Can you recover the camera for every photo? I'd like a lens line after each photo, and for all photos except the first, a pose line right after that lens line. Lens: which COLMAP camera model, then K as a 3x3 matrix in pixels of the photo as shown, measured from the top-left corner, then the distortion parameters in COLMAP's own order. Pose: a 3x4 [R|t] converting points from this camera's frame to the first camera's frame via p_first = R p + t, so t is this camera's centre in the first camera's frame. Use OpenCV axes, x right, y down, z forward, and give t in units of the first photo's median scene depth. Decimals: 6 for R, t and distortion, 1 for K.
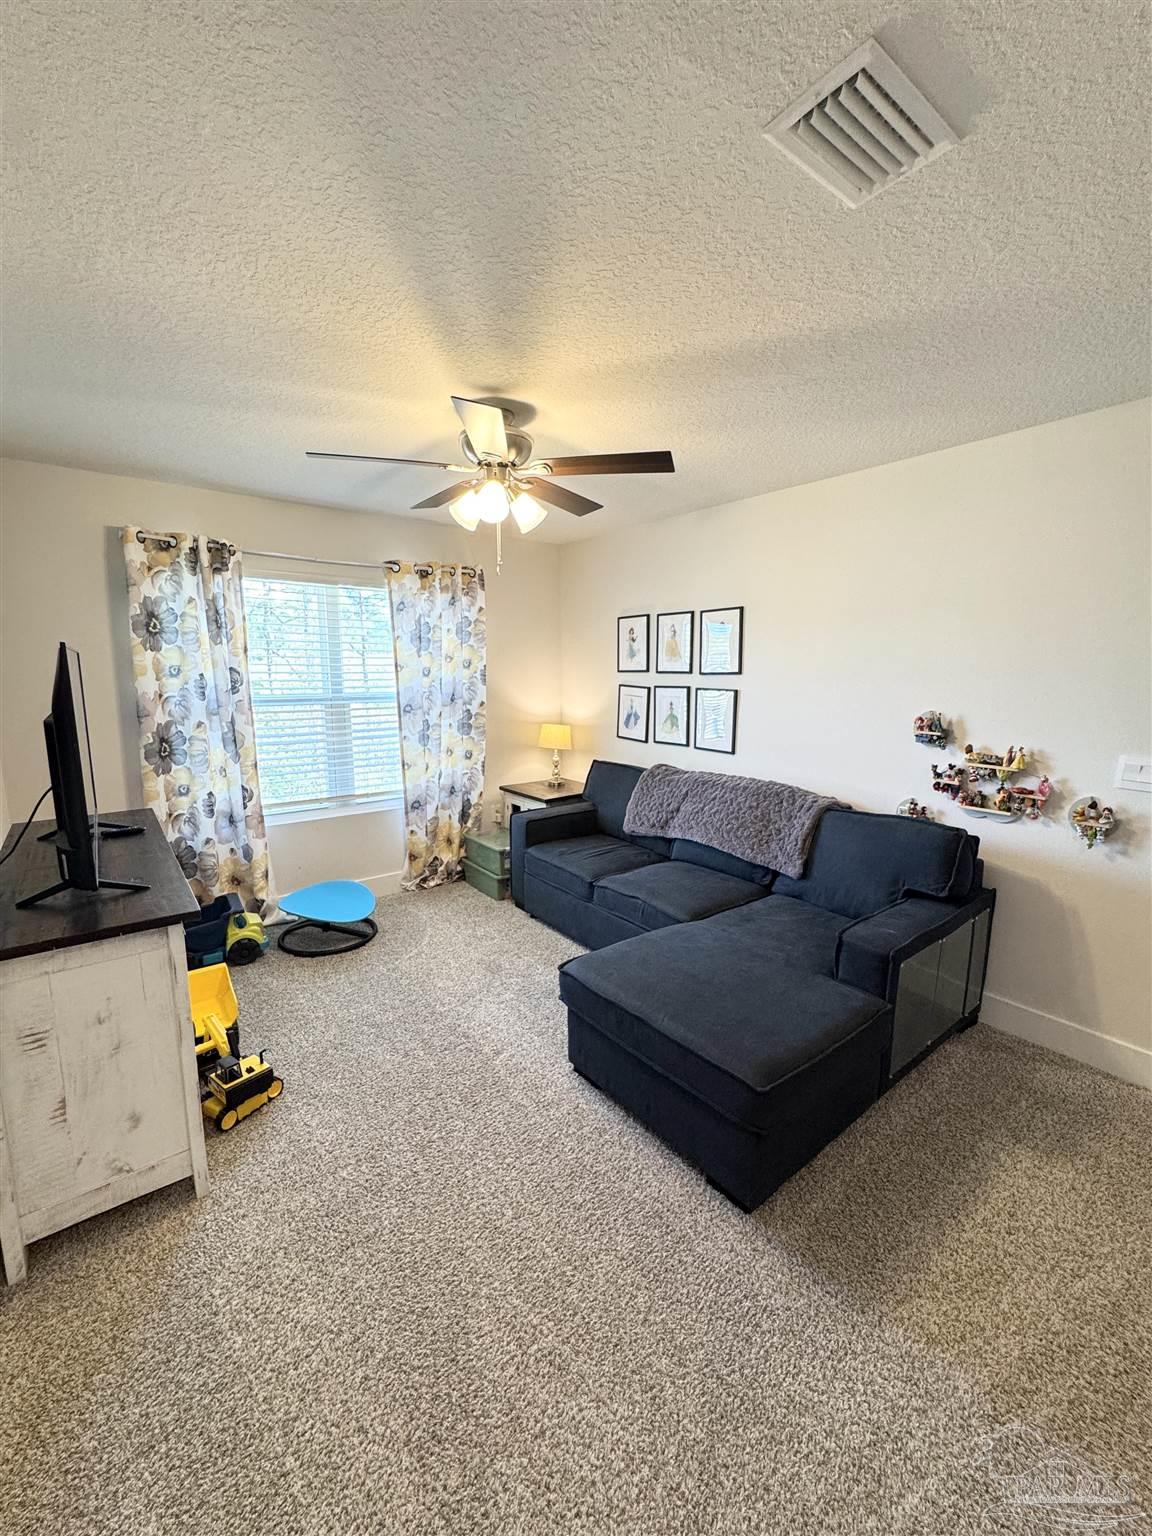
lens RADIAL K [[619.1, 0, 577.1], [0, 619.1, 767.0], [0, 0, 1]] dist [-0.001357, -0.000127]
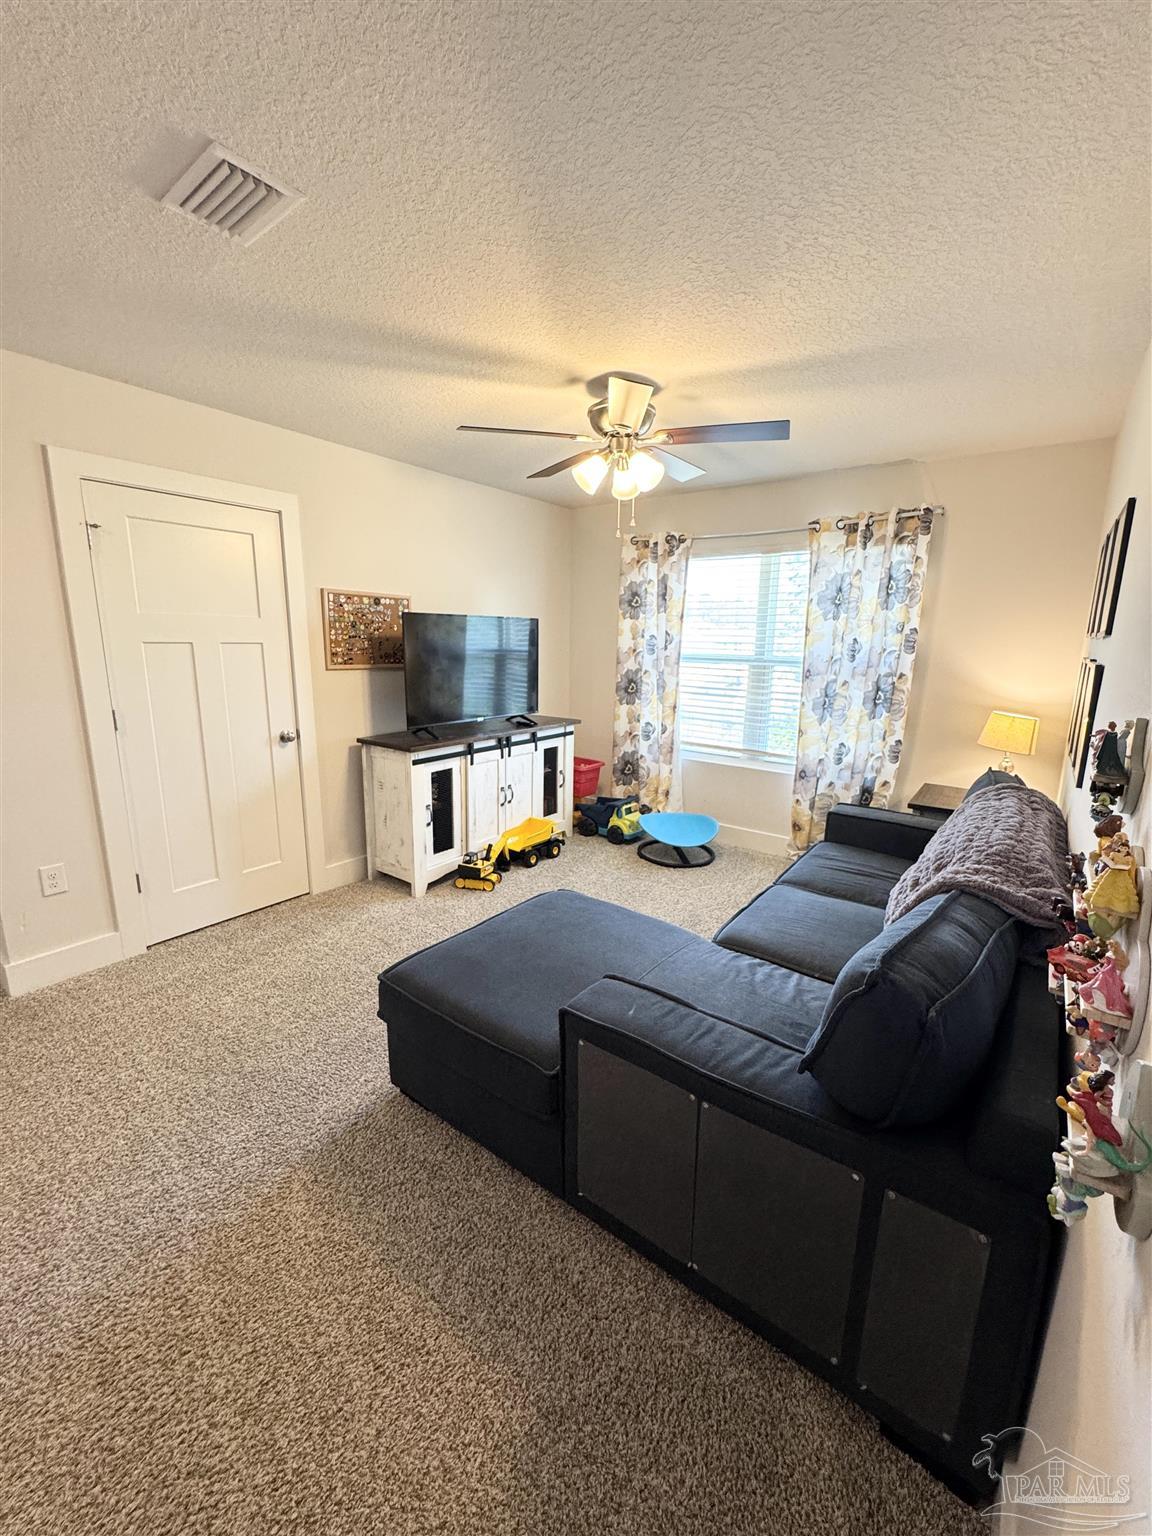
lens RADIAL K [[619.1, 0, 576.7], [0, 619.1, 766.1], [0, 0, 1]] dist [-0.001357, -0.000127]
pose [[0.262134, 0.198052, -0.944490, 0.657494], [-0.168254, 0.973103, 0.157354, -0.052354], [0.950251, 0.117666, 0.288406, 0.447318]]
